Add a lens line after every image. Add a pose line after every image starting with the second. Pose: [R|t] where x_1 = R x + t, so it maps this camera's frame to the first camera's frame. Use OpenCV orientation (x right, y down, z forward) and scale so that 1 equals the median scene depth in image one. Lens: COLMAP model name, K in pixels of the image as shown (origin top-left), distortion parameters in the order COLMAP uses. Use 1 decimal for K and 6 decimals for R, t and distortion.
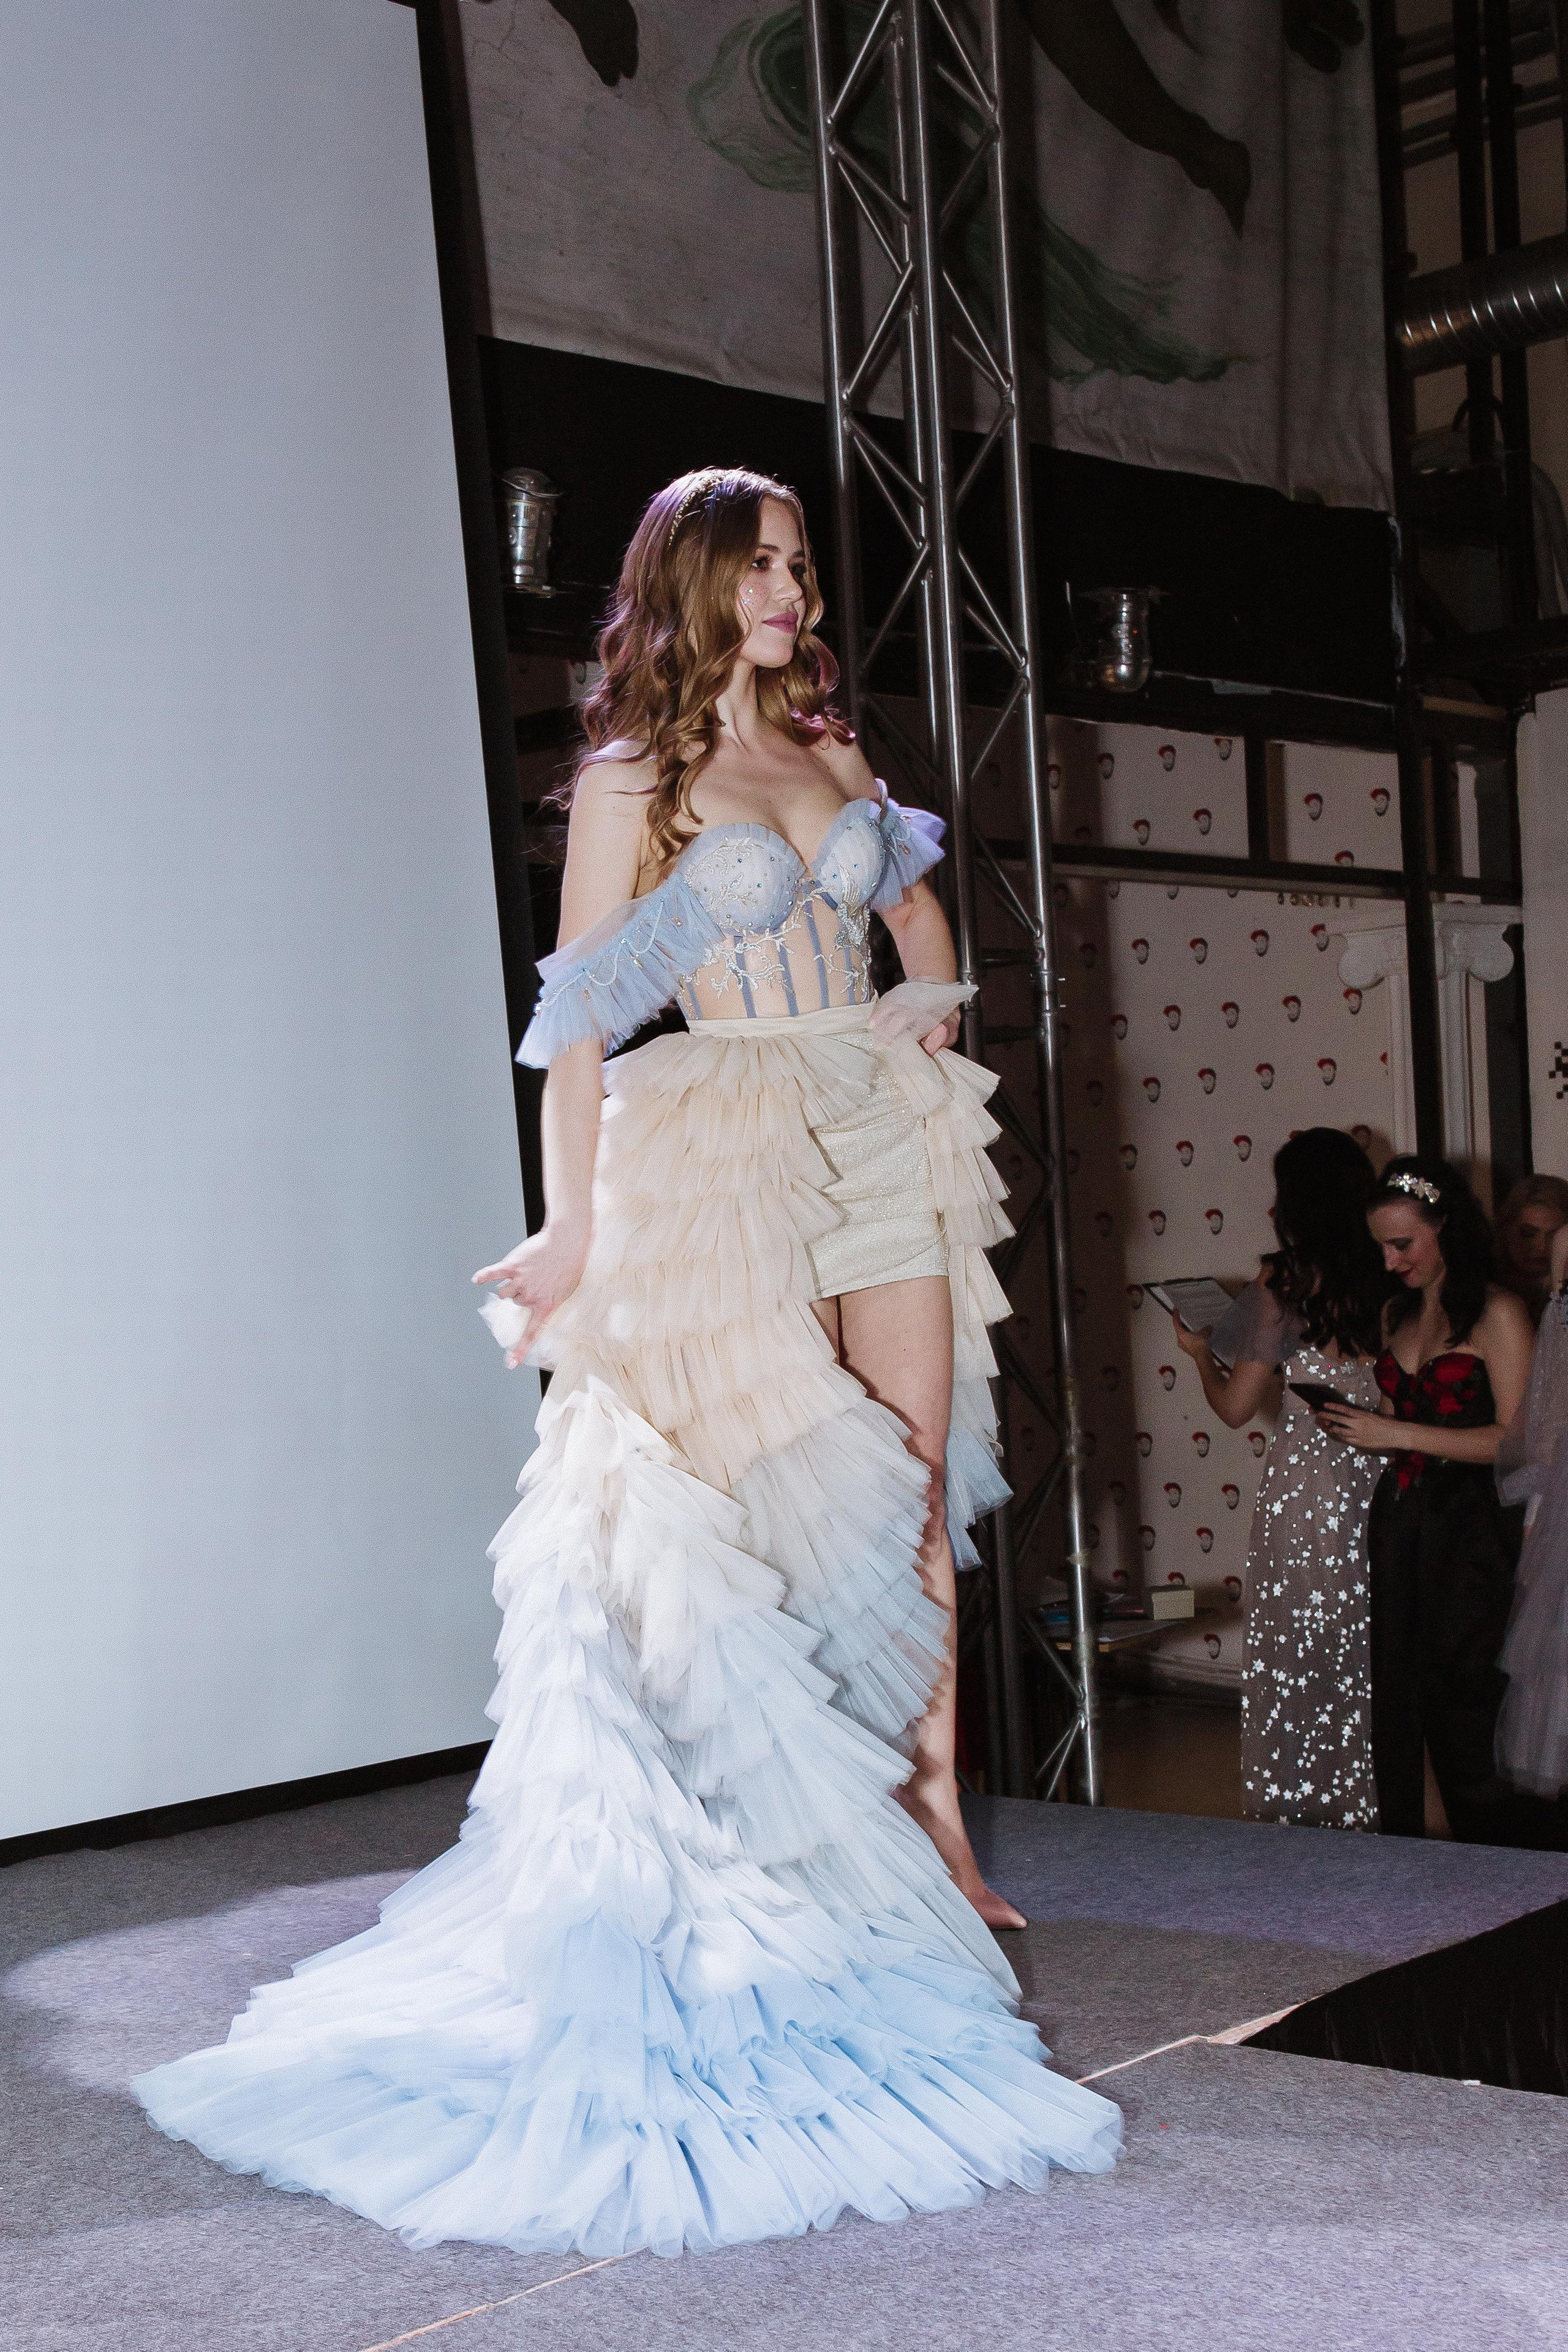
lens RADIAL K [[3099.1, 0, 558.7], [0, 3099.1, 1464.5], [0, 0, 1]] dist [-0.012512, 0.002409]
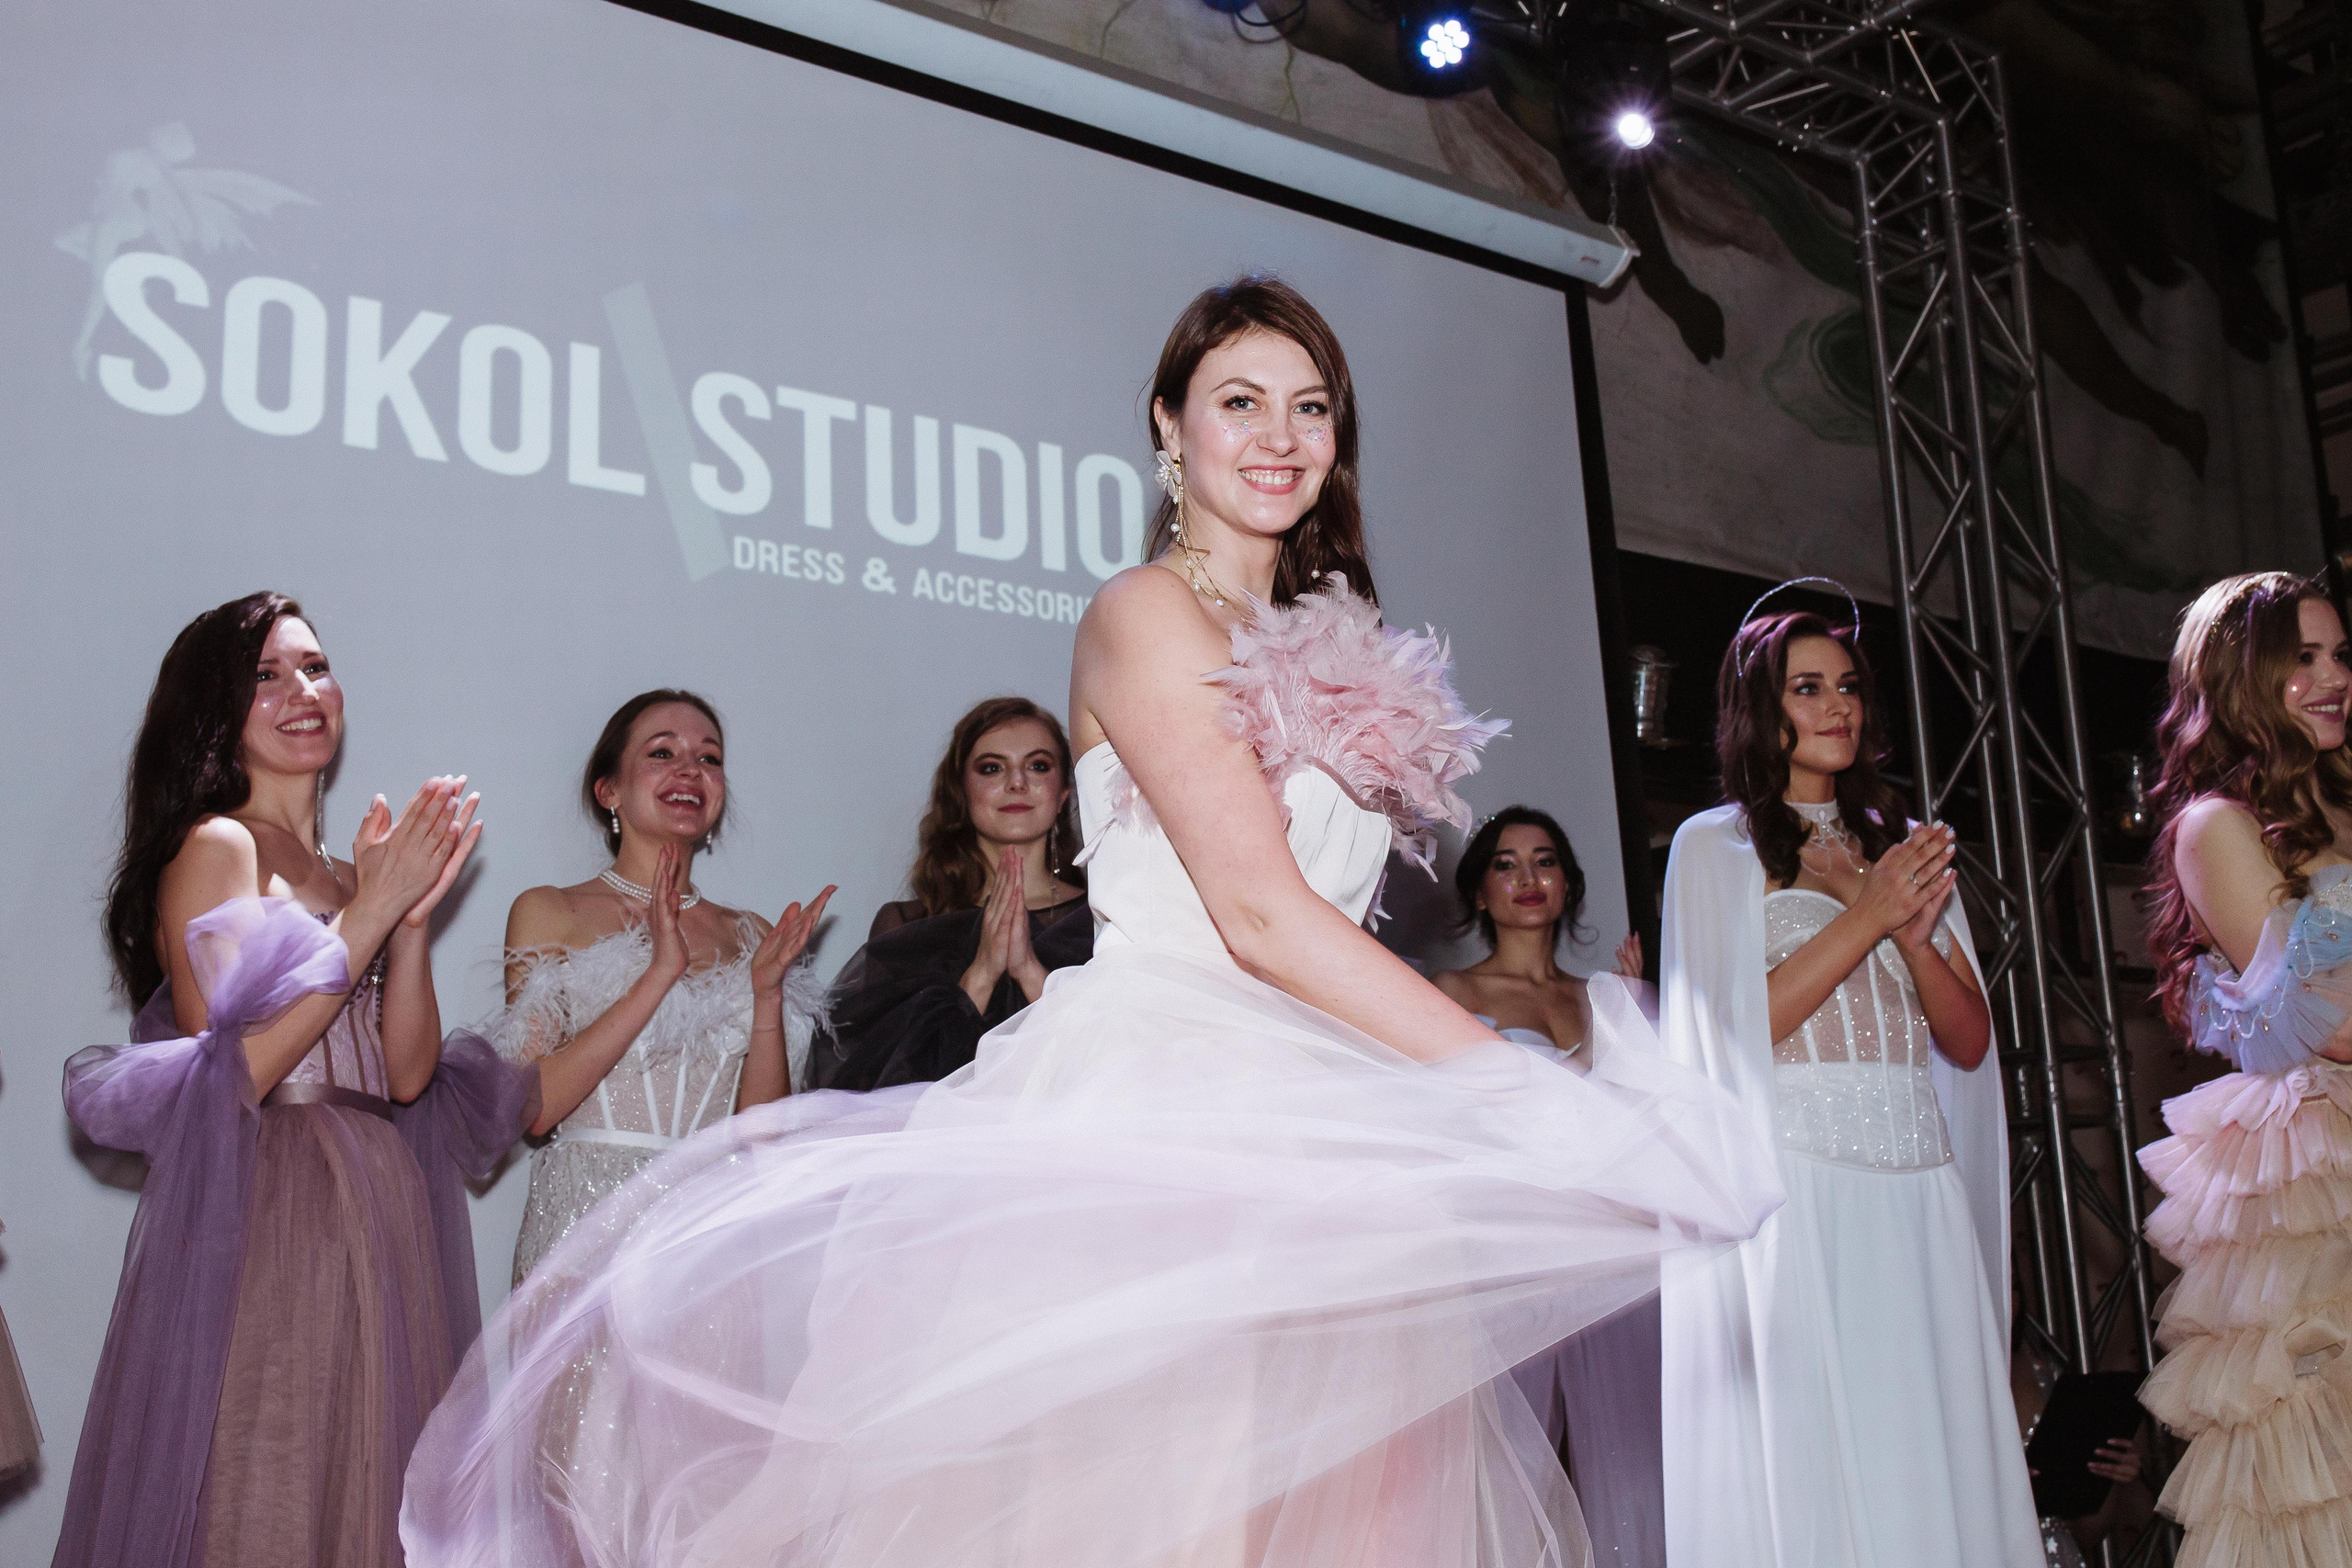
lens RADIAL K [[2343.1, 0, 1188.6], [0, 2343.1, 787.5], [0, 0, 1]] dist [-0.003997, -0.007911]
pose [[0.987625, -0.001597, -0.156827, -0.039142], [-0.042423, 0.959952, -0.276935, -0.005884], [0.150989, 0.280161, 0.948004, 0.104780]]
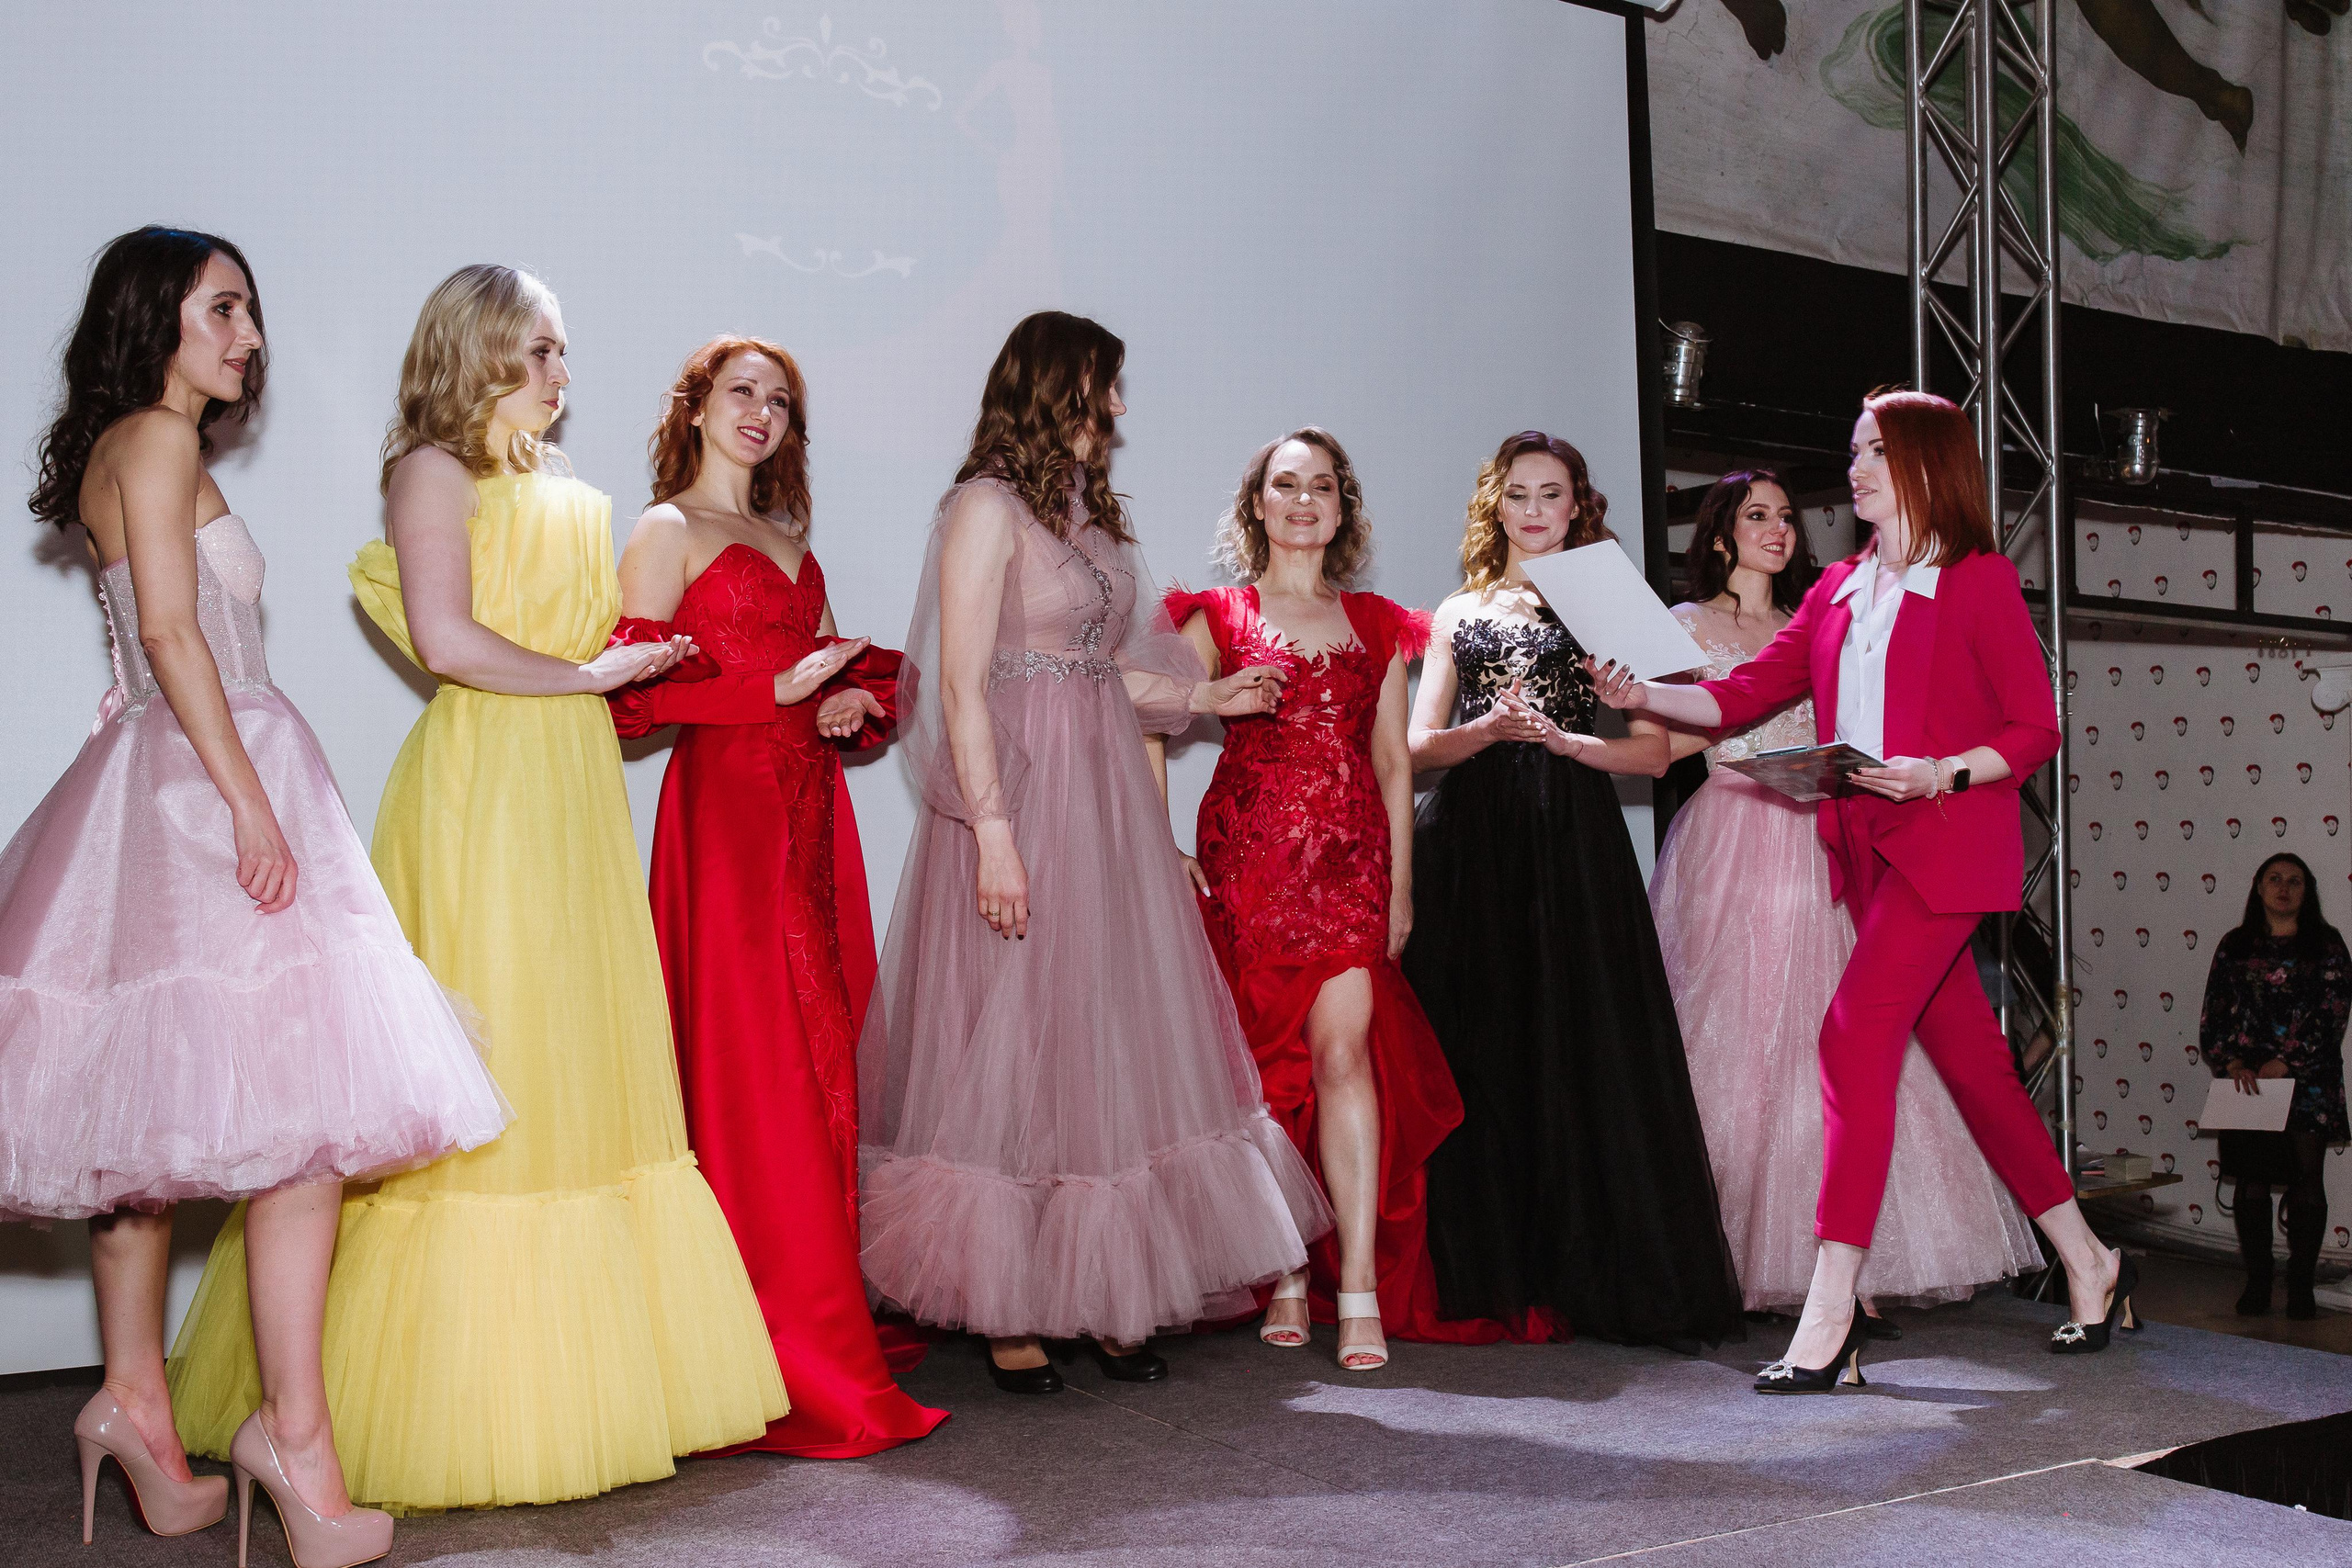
lens RADIAL K [[2342.6, 0, 1227.4], [0, 2342.6, 781.3], [0, 0, 1]] dist [-0.010936, 0.013721]
pose [[0.977322, 0.053163, -0.204979, 0.012926], [-0.074413, 0.992460, -0.097391, 0.007591], [0.198256, 0.110435, 0.973909, -0.059960]]
